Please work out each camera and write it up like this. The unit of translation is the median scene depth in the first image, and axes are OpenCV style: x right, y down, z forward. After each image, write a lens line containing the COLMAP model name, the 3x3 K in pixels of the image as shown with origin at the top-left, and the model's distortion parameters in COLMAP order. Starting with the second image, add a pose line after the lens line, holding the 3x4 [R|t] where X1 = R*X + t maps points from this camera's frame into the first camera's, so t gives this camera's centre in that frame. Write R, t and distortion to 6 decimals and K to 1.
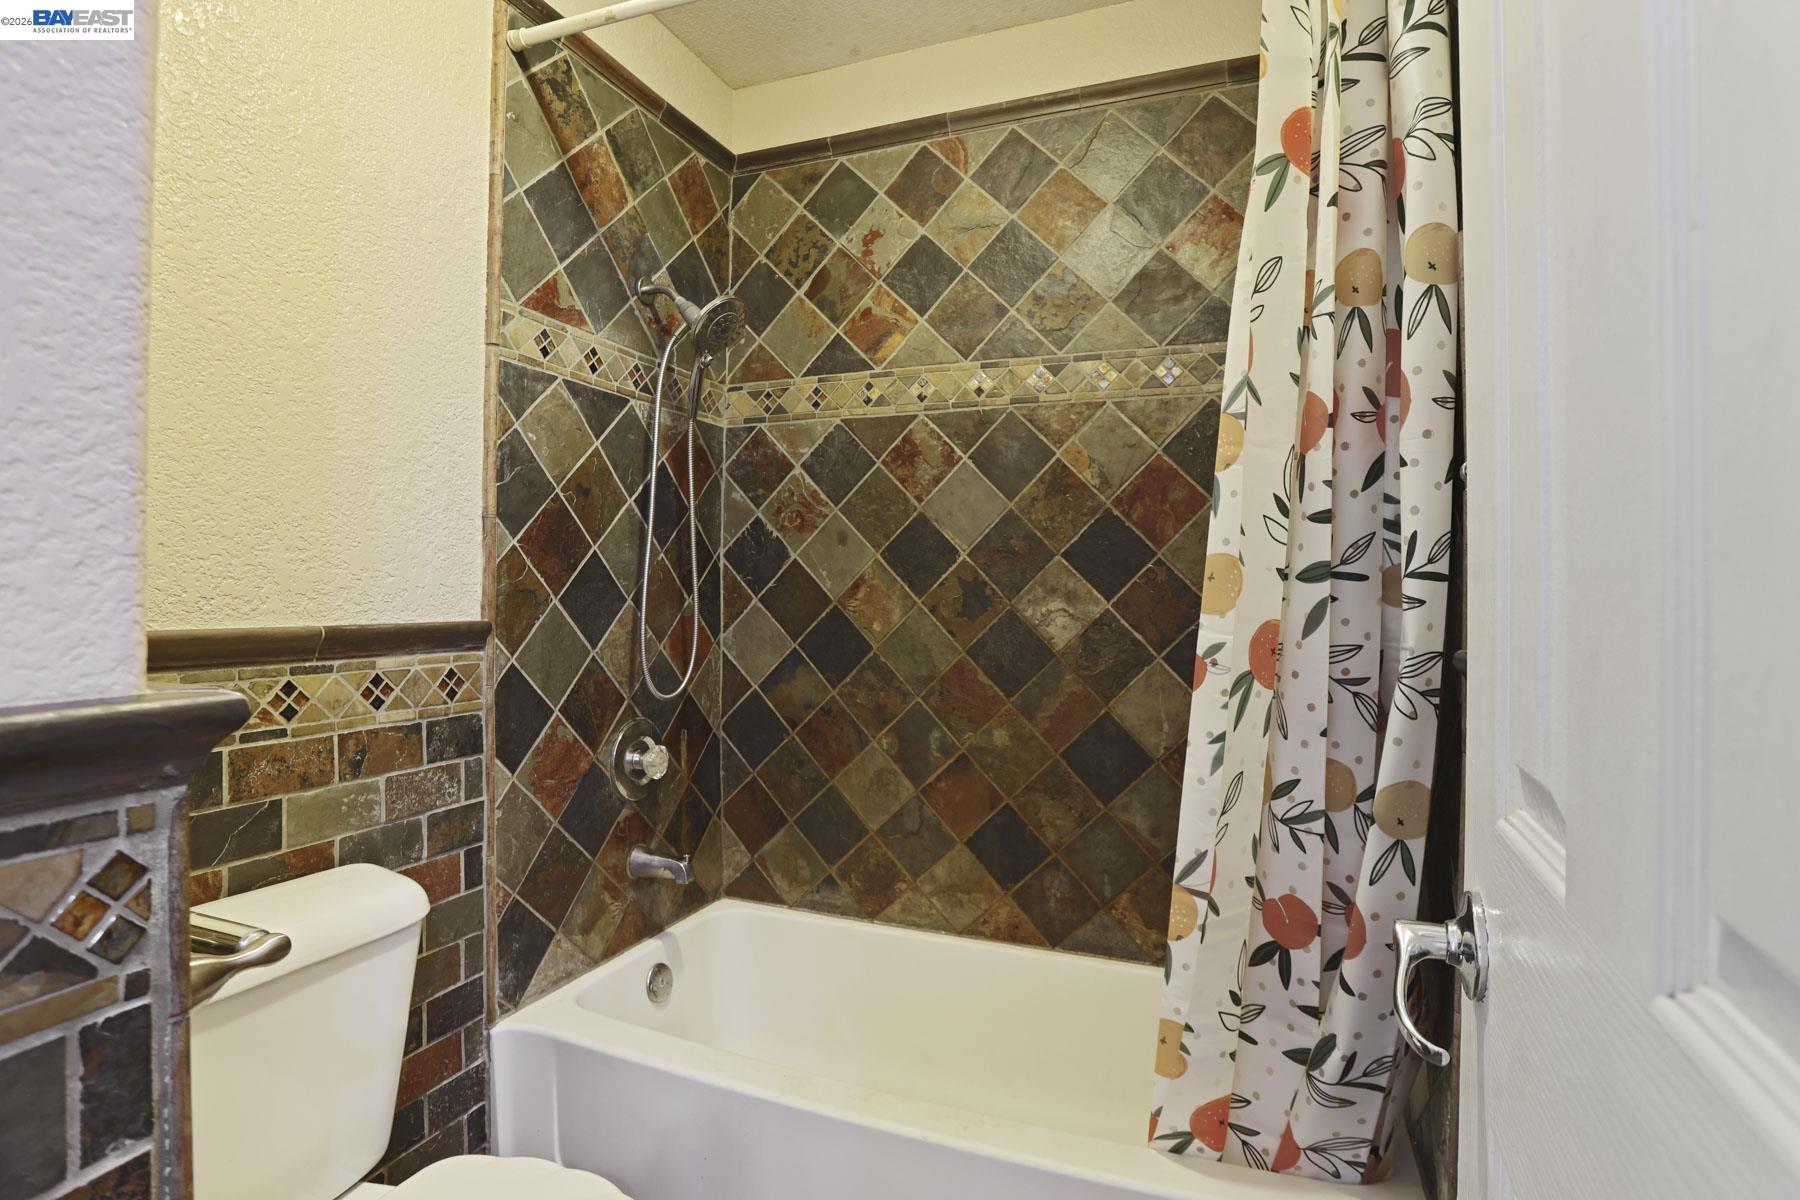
lens RADIAL K [[876.8, 0, 906.3], [0, 876.8, 591.8], [0, 0, 1]] dist [-0.076863, 0.034221]
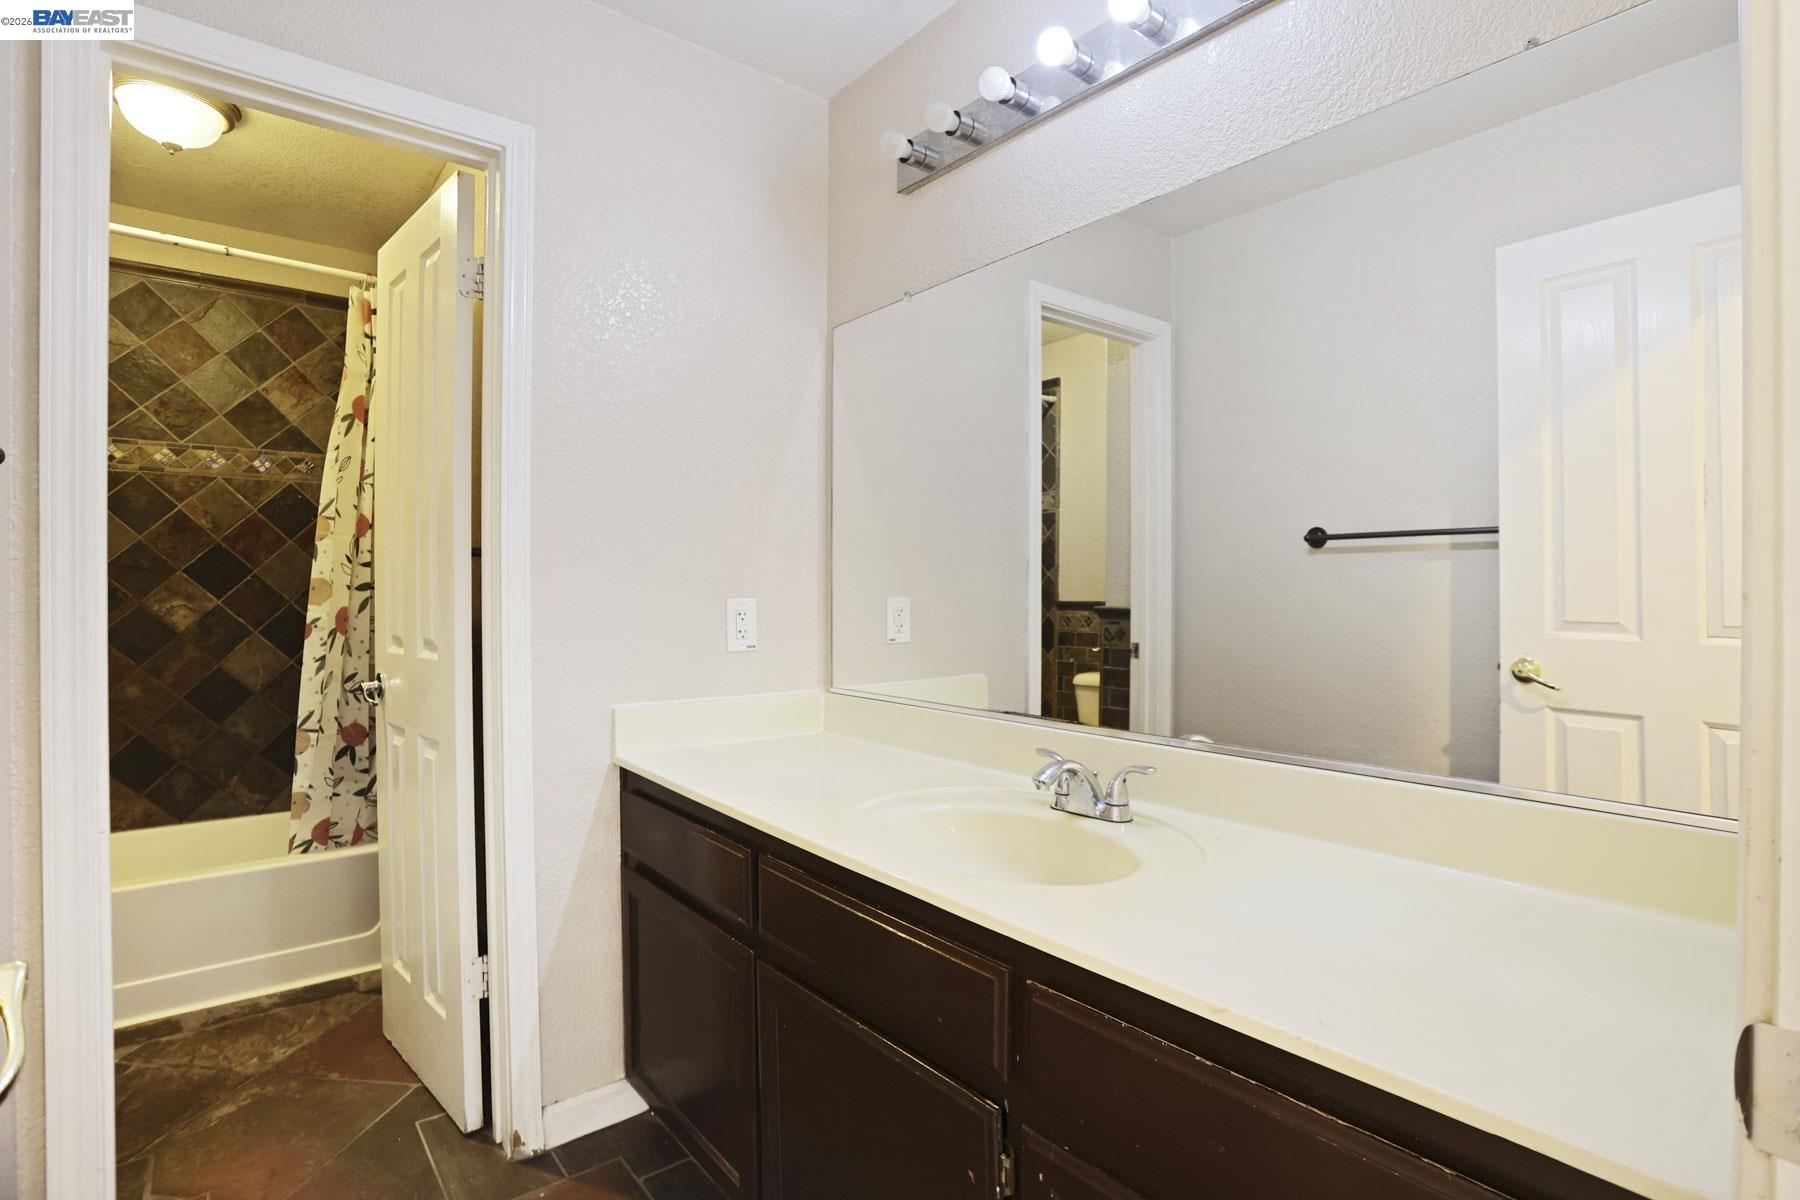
lens RADIAL K [[876.8, 0, 906.3], [0, 876.8, 591.8], [0, 0, 1]] dist [-0.076863, 0.034221]
pose [[0.487609, -0.008692, 0.873019, -0.534952], [0.001222, 0.999956, 0.009273, -0.017307], [-0.873061, -0.003455, 0.487599, -0.916829]]
